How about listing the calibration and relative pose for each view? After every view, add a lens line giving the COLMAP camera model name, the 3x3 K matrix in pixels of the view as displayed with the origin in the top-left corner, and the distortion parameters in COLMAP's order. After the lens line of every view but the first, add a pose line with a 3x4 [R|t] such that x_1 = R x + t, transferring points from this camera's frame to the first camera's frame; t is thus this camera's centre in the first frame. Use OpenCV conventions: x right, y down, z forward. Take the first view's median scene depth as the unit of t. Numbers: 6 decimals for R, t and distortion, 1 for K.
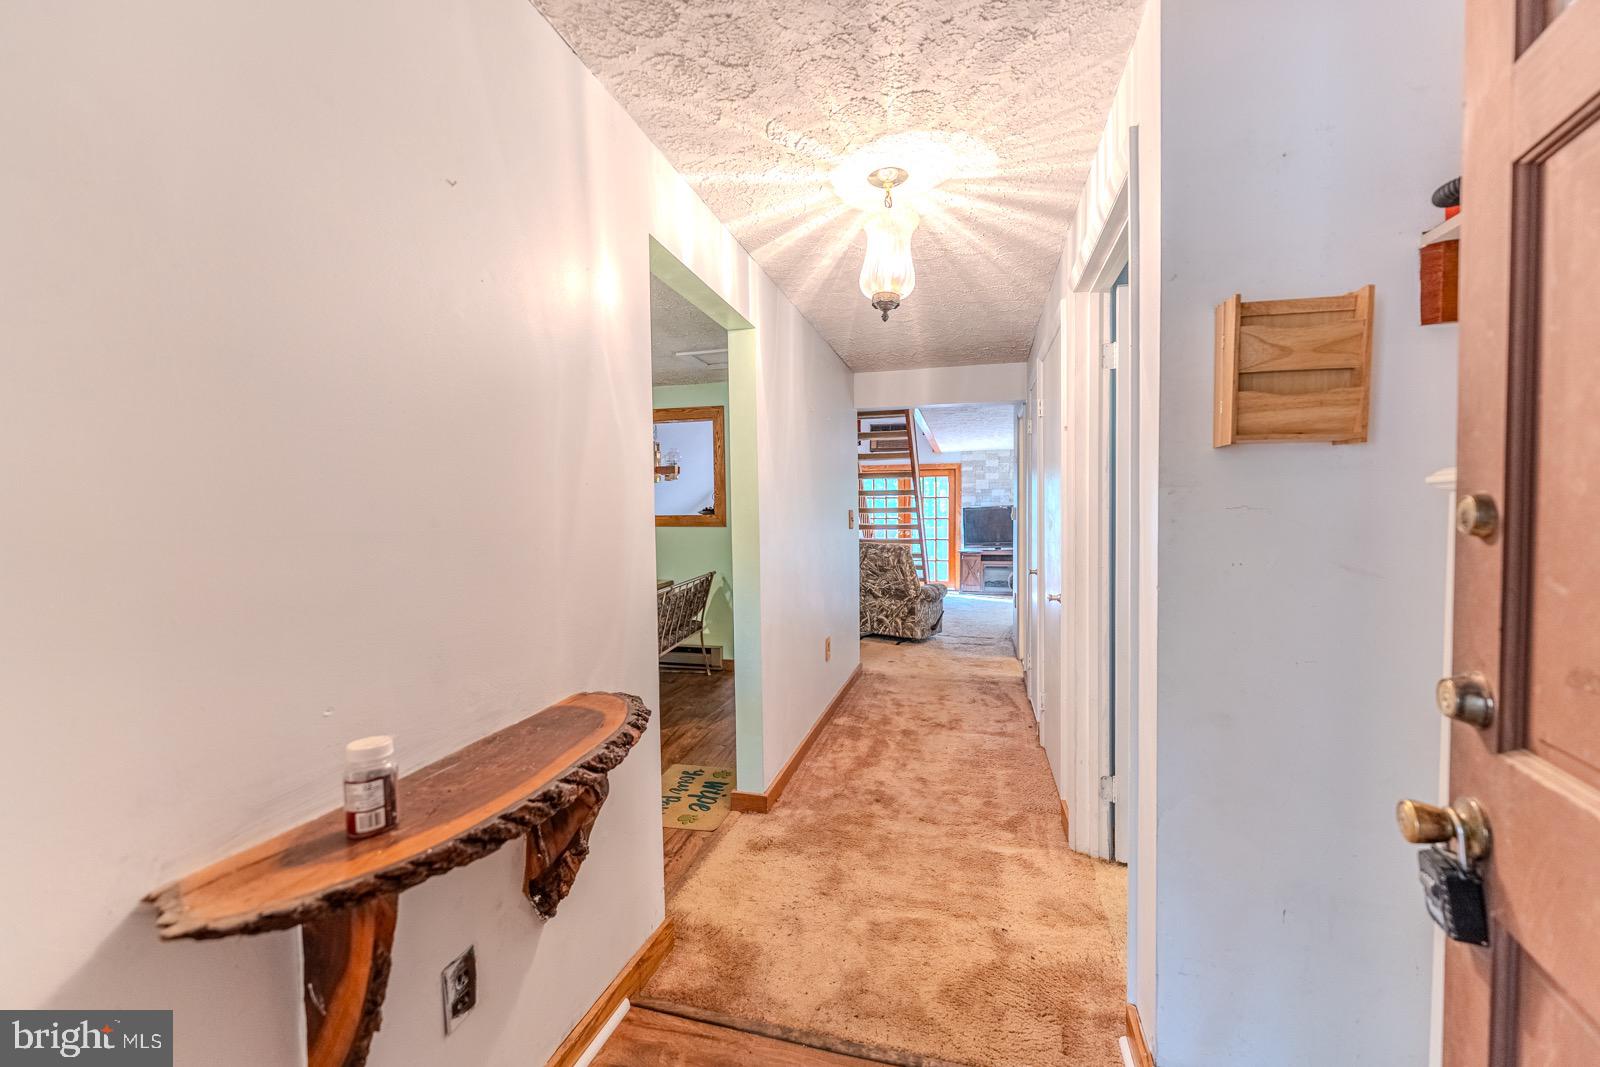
lens RADIAL K [[639.1, 0, 800.0], [0, 639.1, 533.5], [0, 0, 1]] dist [0.000834, -0.000315]
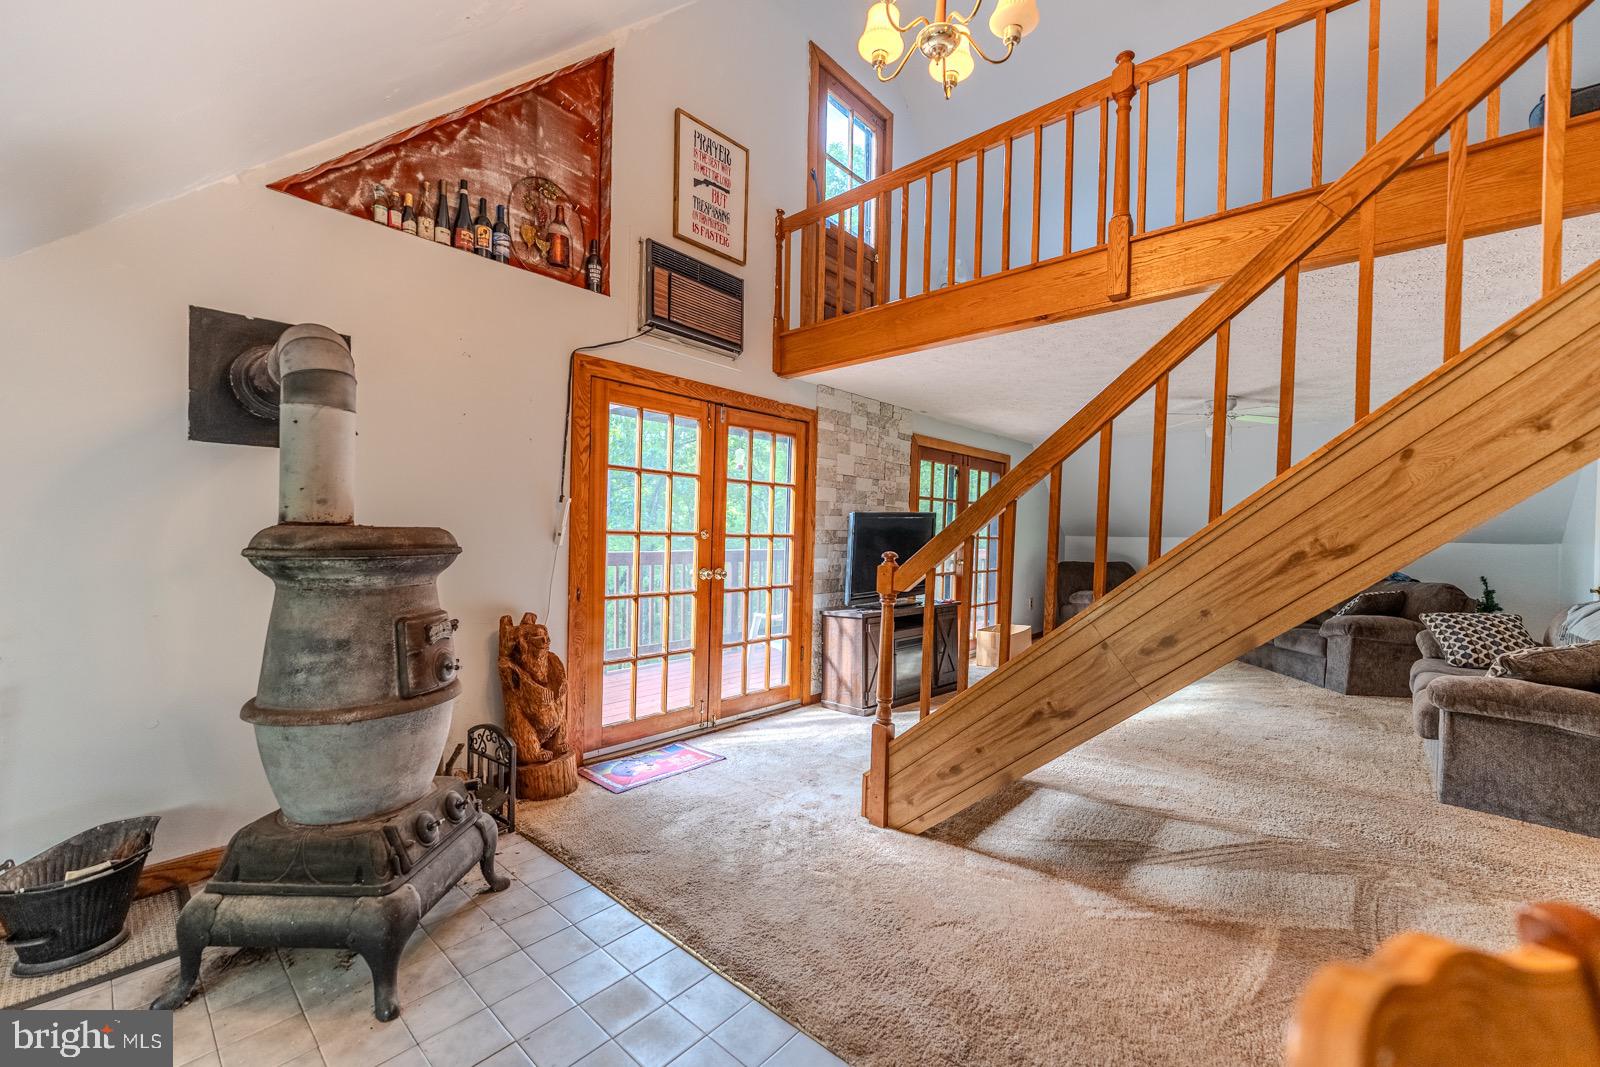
lens RADIAL K [[637.3, 0, 801.0], [0, 637.3, 533.2], [0, 0, 1]] dist [0.001134, -0.000839]
pose [[0.437437, 0.014380, 0.899134, -0.160603], [-0.000929, 0.999879, -0.015539, -0.021178], [-0.899248, 0.005962, 0.437398, 0.897894]]
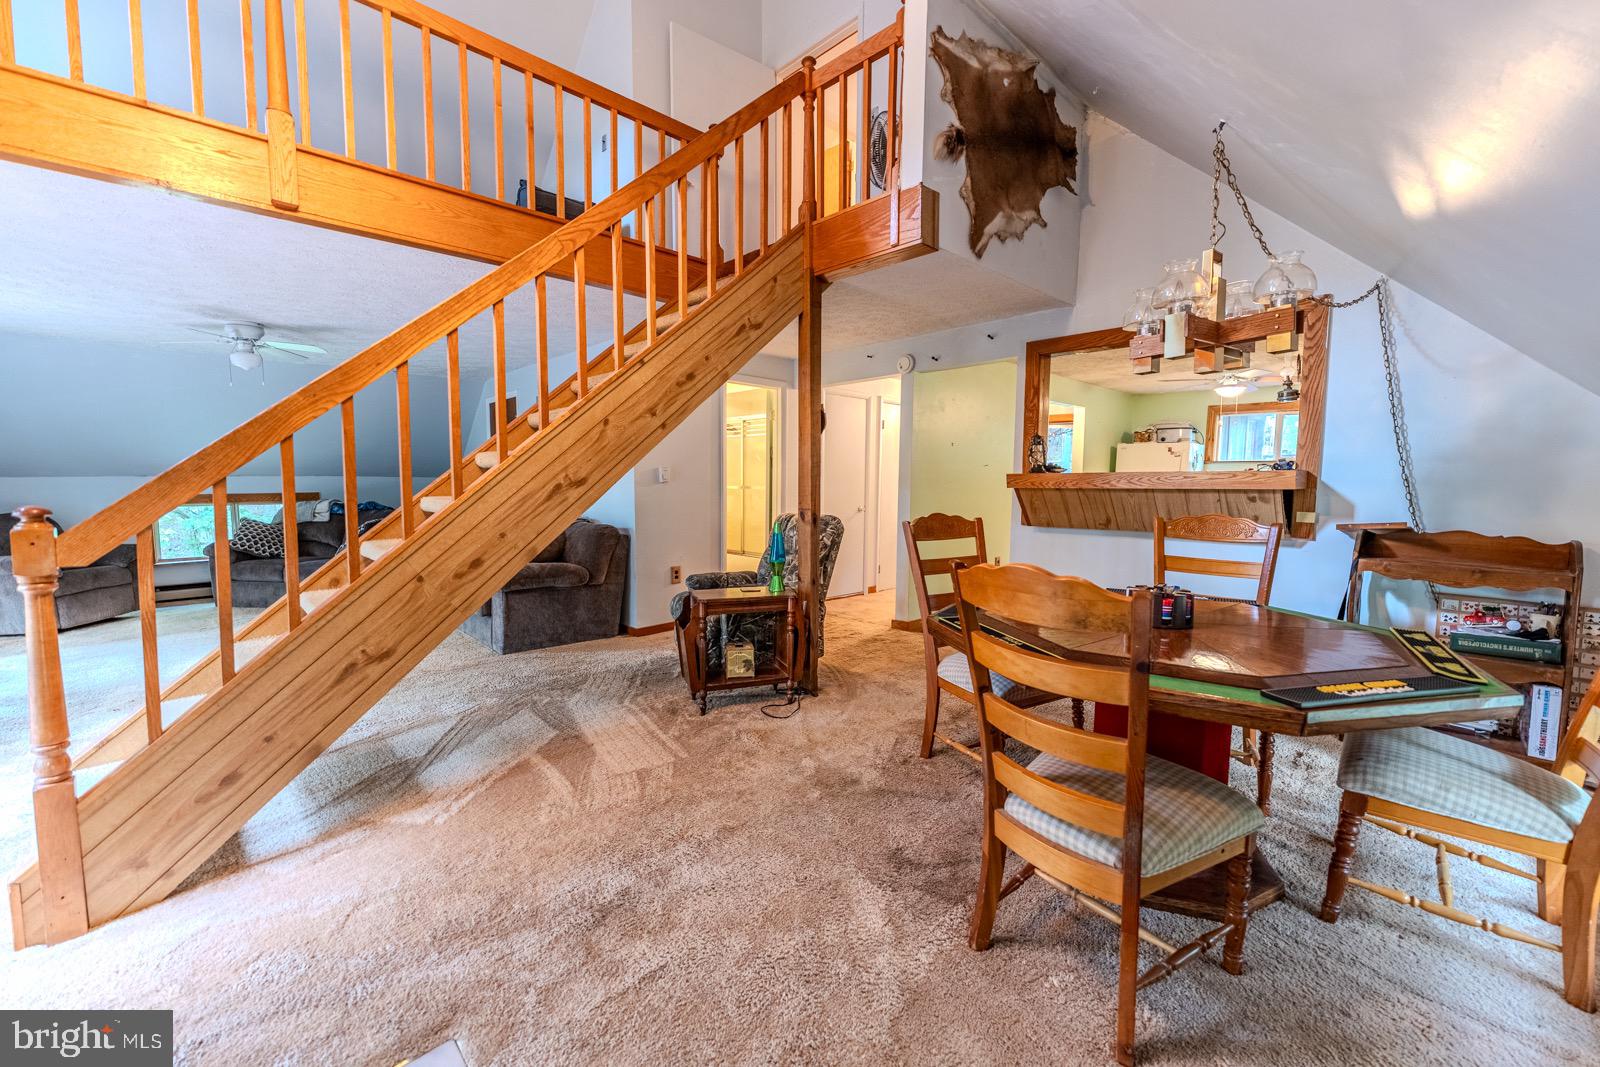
lens RADIAL K [[637.3, 0, 801.0], [0, 637.3, 533.2], [0, 0, 1]] dist [0.001134, -0.000839]
pose [[-0.861850, -0.034514, 0.505987, -0.153586], [0.019833, 0.994625, 0.101626, -0.023338], [-0.506775, 0.097622, -0.856533, 1.027859]]
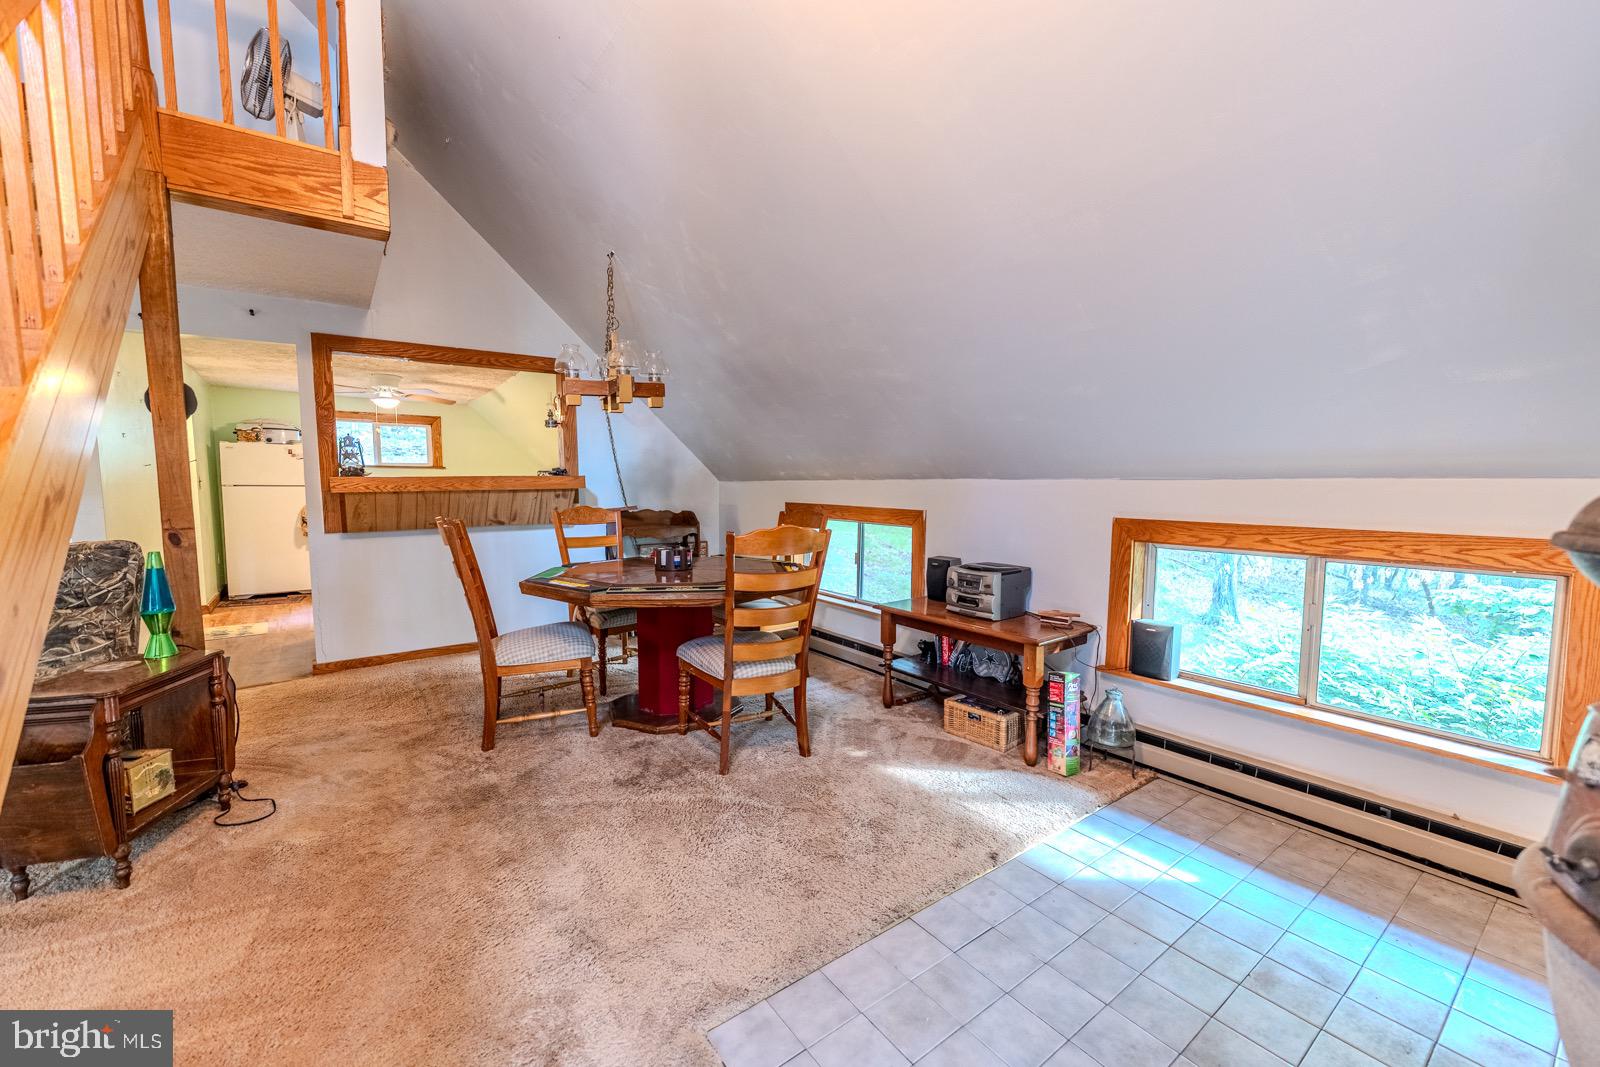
lens RADIAL K [[637.3, 0, 801.0], [0, 637.3, 533.2], [0, 0, 1]] dist [0.001134, -0.000839]
pose [[-0.612191, 0.077987, -0.786855, 0.079939], [-0.009865, 0.994293, 0.106222, -0.026988], [0.790648, 0.072791, -0.607928, 1.054110]]
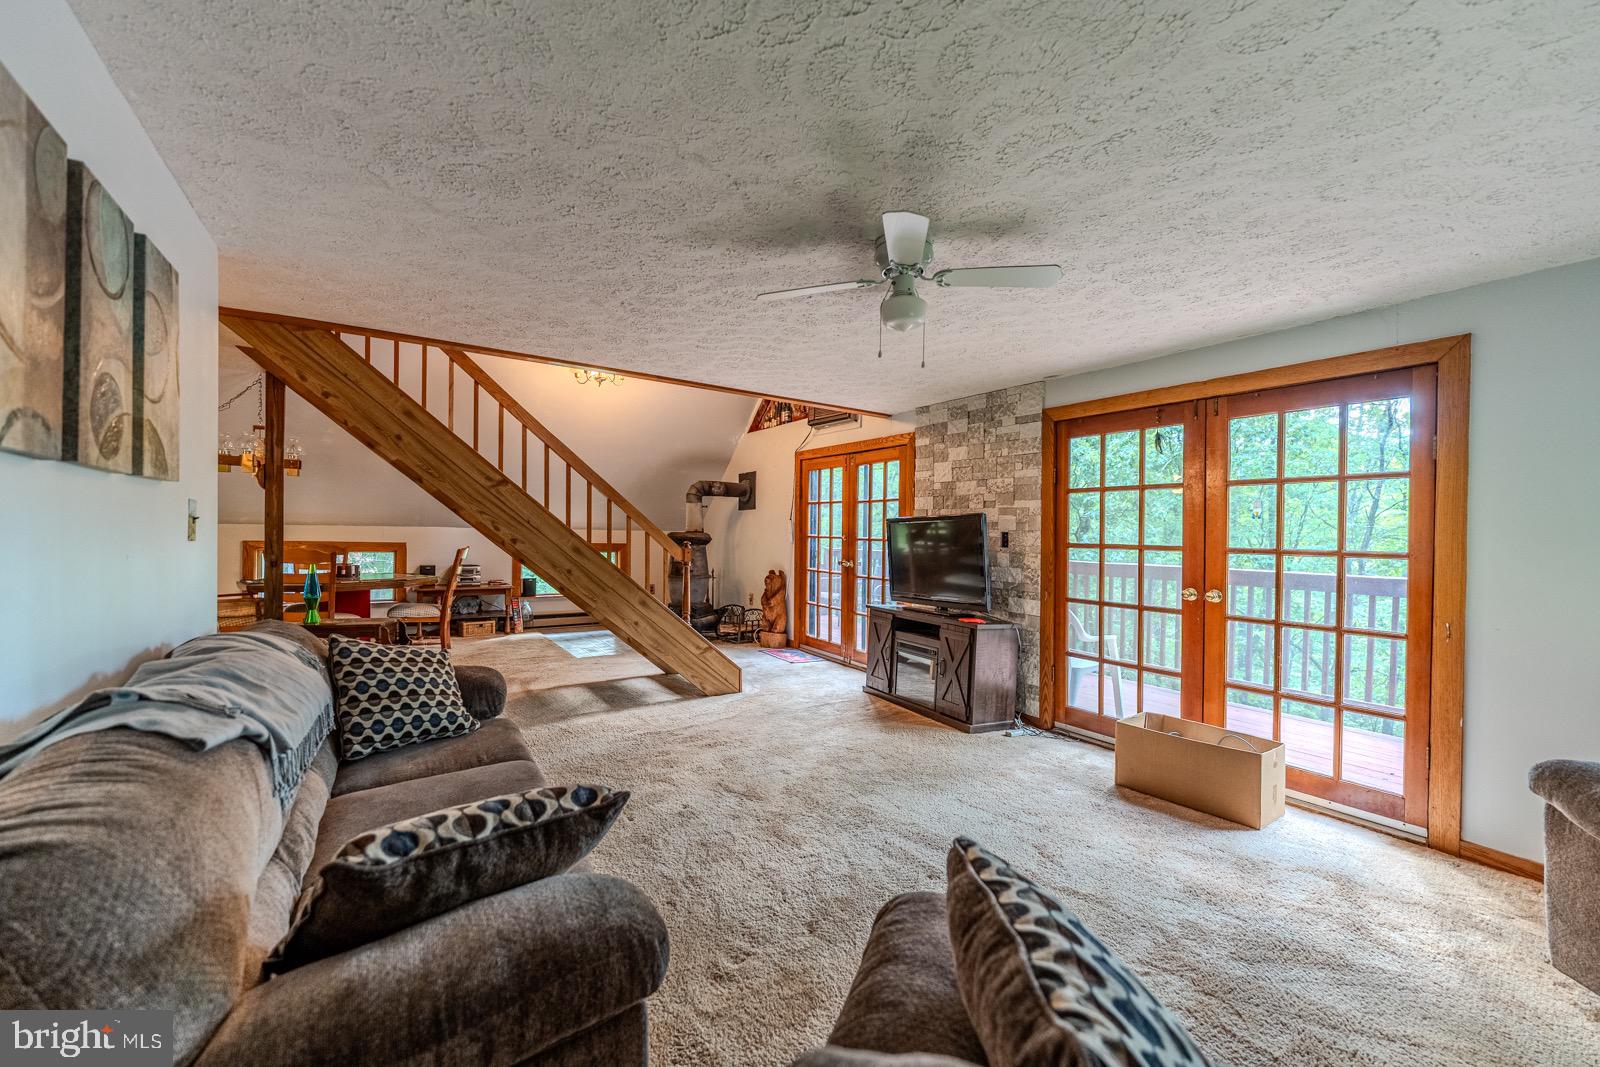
lens RADIAL K [[639.1, 0, 800.0], [0, 639.1, 533.5], [0, 0, 1]] dist [0.000834, -0.000315]
pose [[0.750327, 0.024466, -0.660614, 0.571903], [-0.040435, 0.999142, -0.008923, -0.023472], [0.659829, 0.033407, 0.750672, 0.615472]]
